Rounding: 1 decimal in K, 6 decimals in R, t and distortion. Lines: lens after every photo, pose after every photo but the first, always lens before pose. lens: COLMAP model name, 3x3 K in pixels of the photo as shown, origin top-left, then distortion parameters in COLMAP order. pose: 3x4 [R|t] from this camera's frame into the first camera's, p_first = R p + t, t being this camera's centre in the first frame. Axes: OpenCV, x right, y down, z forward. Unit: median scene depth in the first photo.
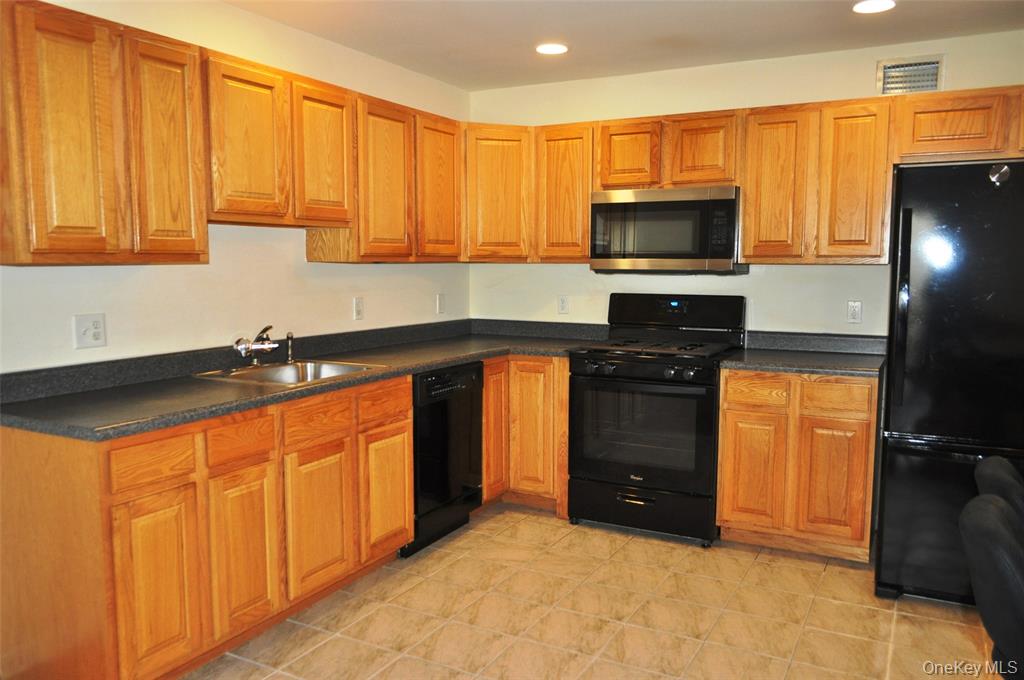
lens RADIAL K [[800.9, 0, 512.0], [0, 800.9, 340.0], [0, 0, 1]] dist [-0.010523, 0.000251]
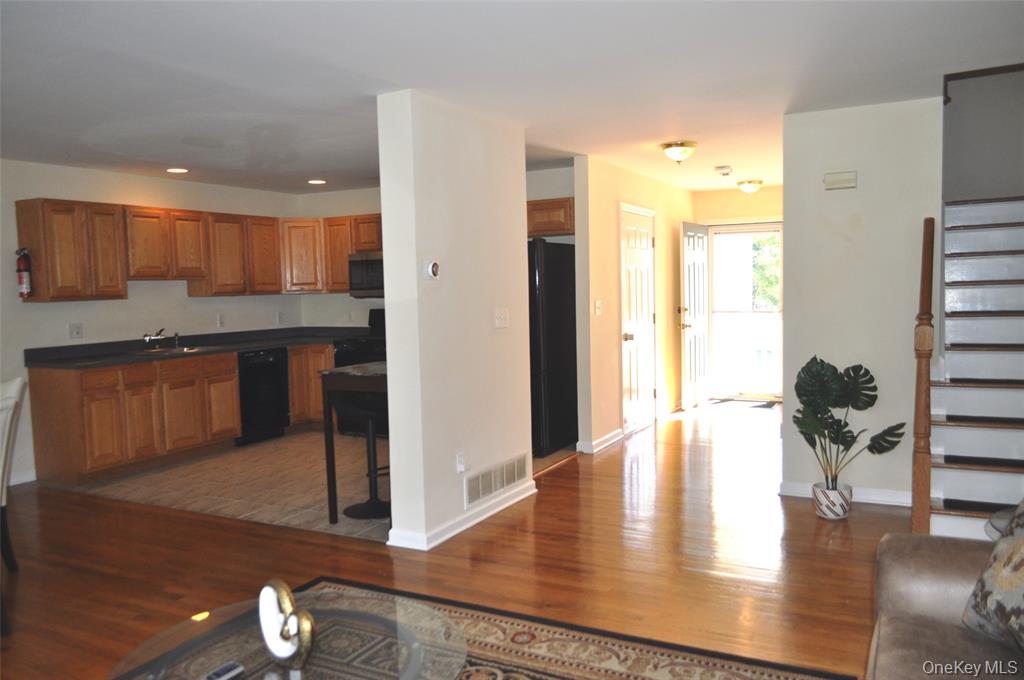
lens RADIAL K [[800.9, 0, 512.0], [0, 800.9, 340.0], [0, 0, 1]] dist [-0.010523, 0.000251]
pose [[0.999645, -0.026487, 0.002740, 0.610642], [0.026556, 0.999217, -0.029335, 0.099228], [-0.001960, 0.029397, 0.999566, -1.097155]]
